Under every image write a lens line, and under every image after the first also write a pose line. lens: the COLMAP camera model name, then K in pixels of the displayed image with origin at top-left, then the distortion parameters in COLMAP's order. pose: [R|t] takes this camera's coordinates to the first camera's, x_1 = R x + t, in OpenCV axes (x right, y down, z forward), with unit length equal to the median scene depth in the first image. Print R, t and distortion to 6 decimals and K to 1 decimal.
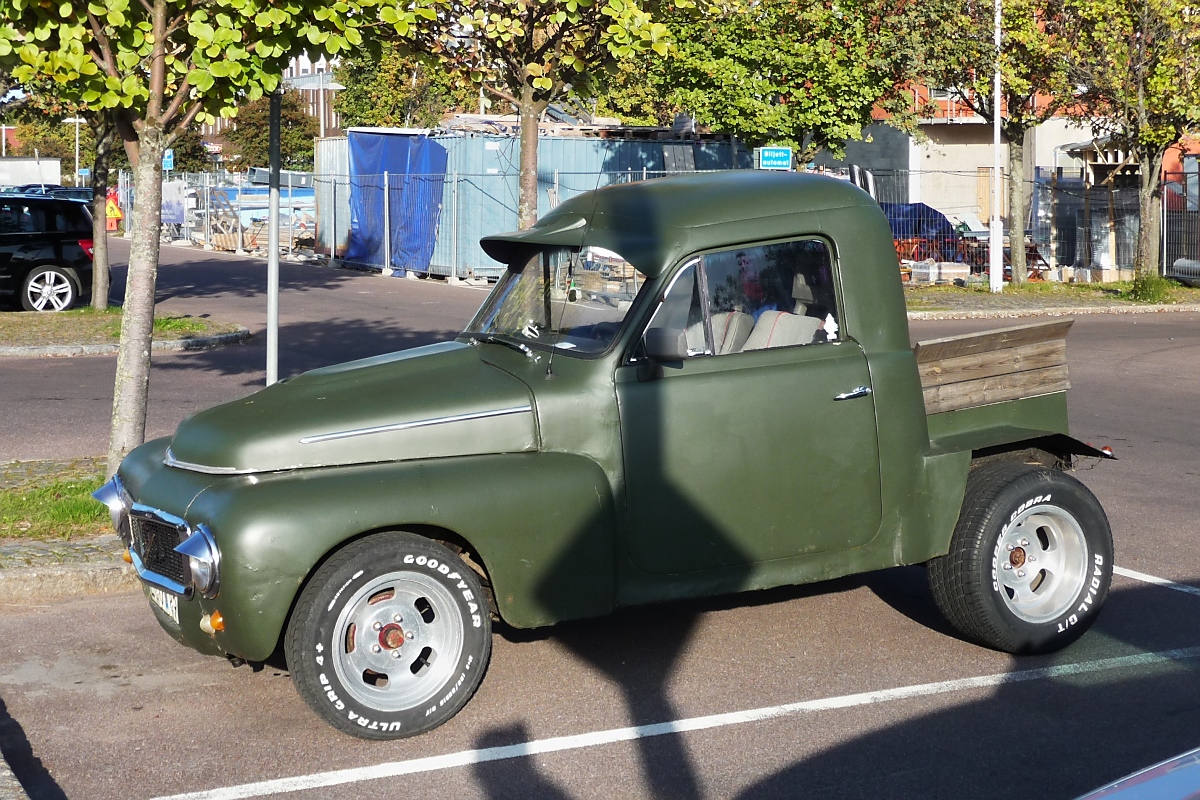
lens RADIAL K [[1738.1, 0, 600.0], [0, 1738.1, 400.0], [0, 0, 1]] dist [-0.000337, -0.016069]
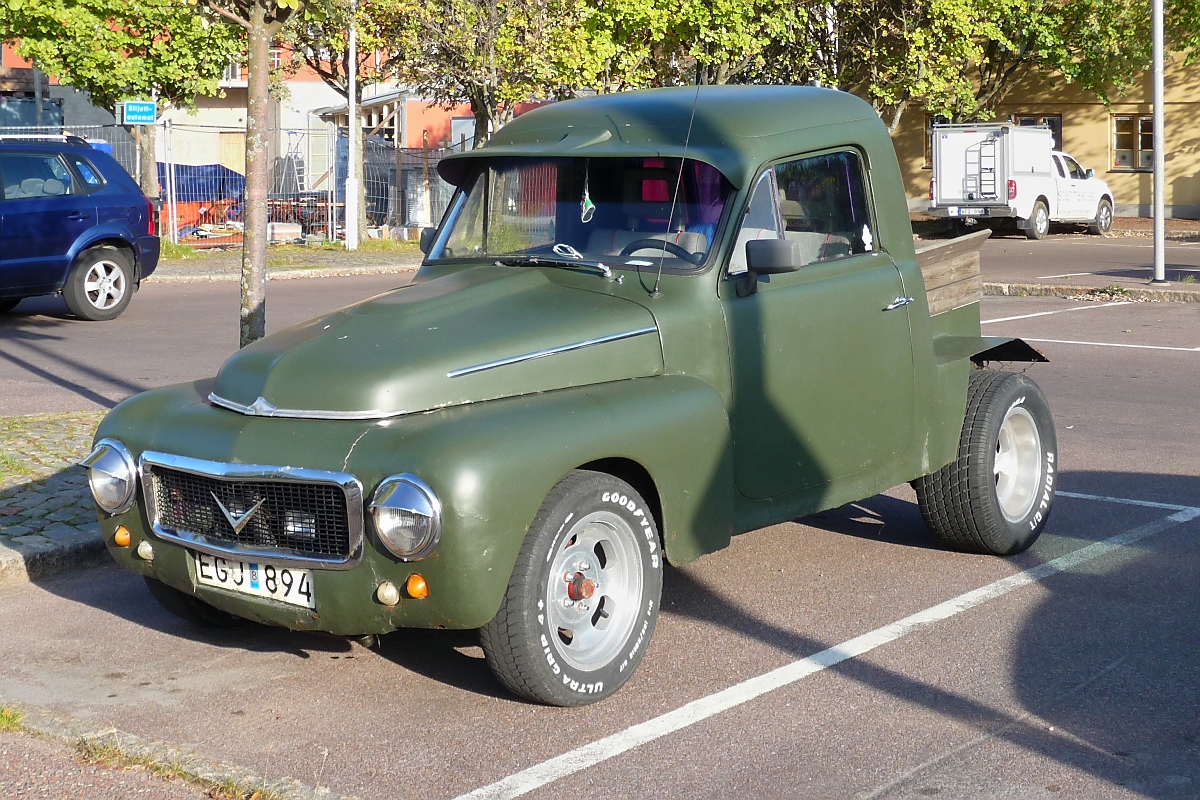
lens RADIAL K [[1785.3, 0, 600.1], [0, 1785.3, 249.8], [0, 0, 1]] dist [-0.029850, -0.076612]
pose [[0.912718, -0.025376, 0.407802, -0.262549], [0.052562, 0.997069, -0.055596, 0.008316], [-0.405196, 0.072178, 0.911376, 0.082637]]
